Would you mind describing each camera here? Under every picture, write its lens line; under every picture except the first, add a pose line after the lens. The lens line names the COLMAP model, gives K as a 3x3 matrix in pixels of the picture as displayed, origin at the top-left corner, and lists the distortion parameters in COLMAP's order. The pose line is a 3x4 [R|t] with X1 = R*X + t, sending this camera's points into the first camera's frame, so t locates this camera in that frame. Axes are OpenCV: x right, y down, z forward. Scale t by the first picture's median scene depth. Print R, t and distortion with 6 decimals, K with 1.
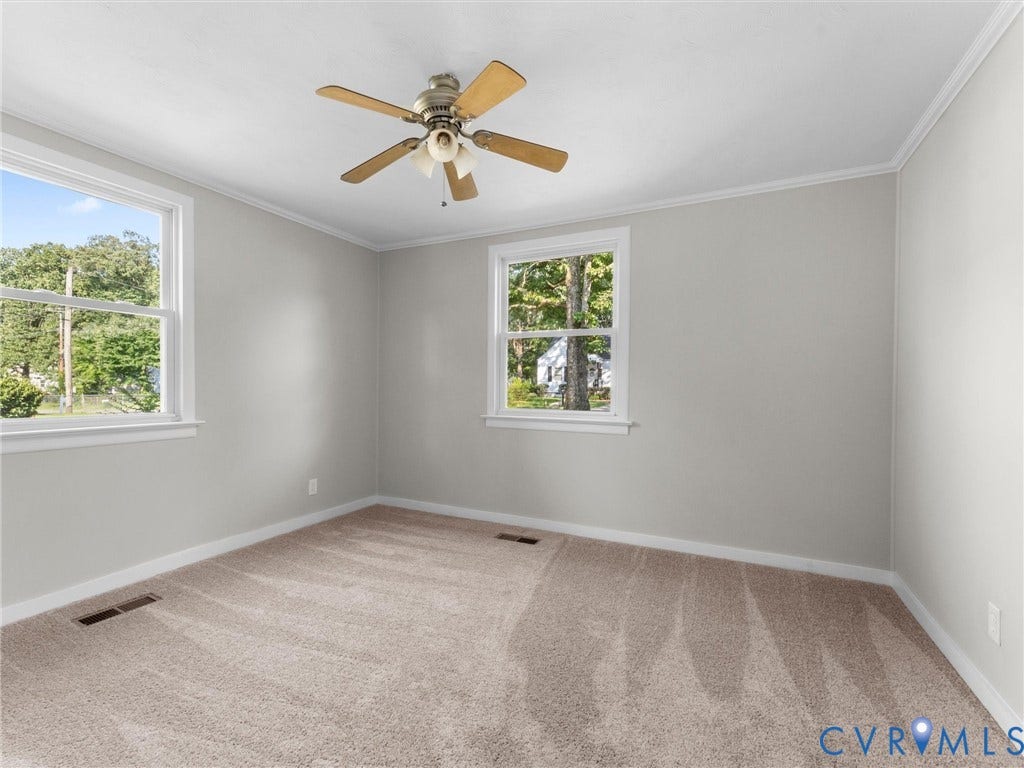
lens RADIAL K [[469.1, 0, 511.9], [0, 469.1, 384.6], [0, 0, 1]] dist [0.002868, -0.000930]
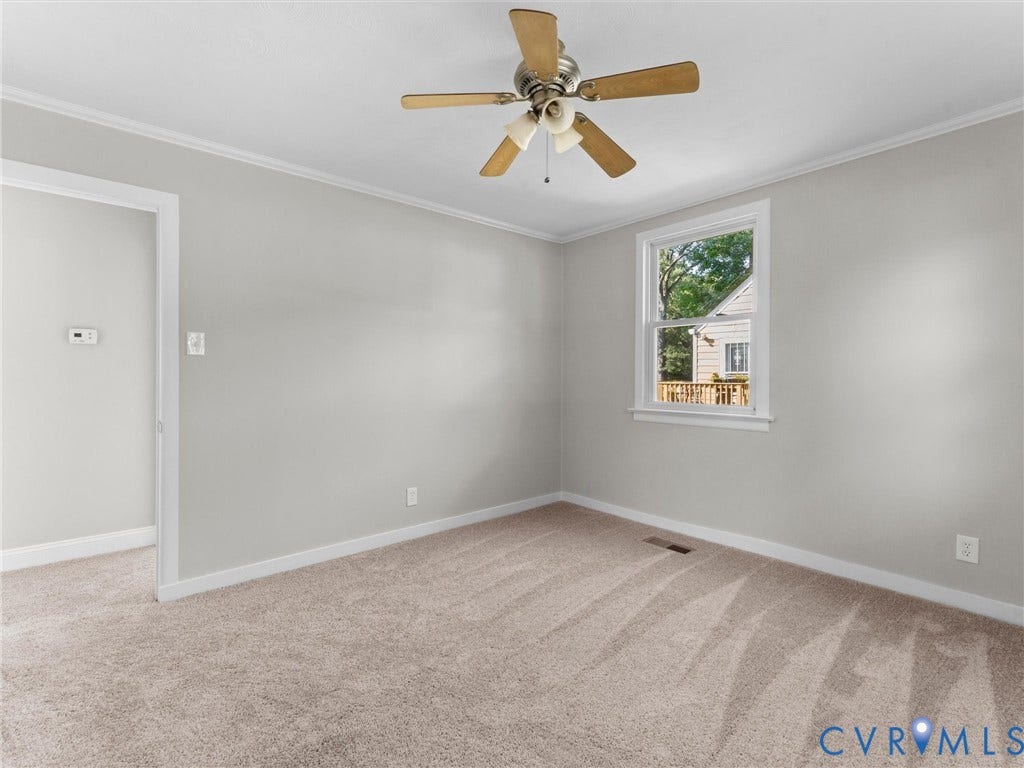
lens RADIAL K [[469.1, 0, 510.9], [0, 469.1, 381.9], [0, 0, 1]] dist [0.002868, -0.000930]
pose [[-0.408503, 0.000054, -0.912757, 0.452598], [-0.005590, 0.999981, 0.002560, 0.002553], [0.912740, 0.006148, -0.408495, 0.851067]]
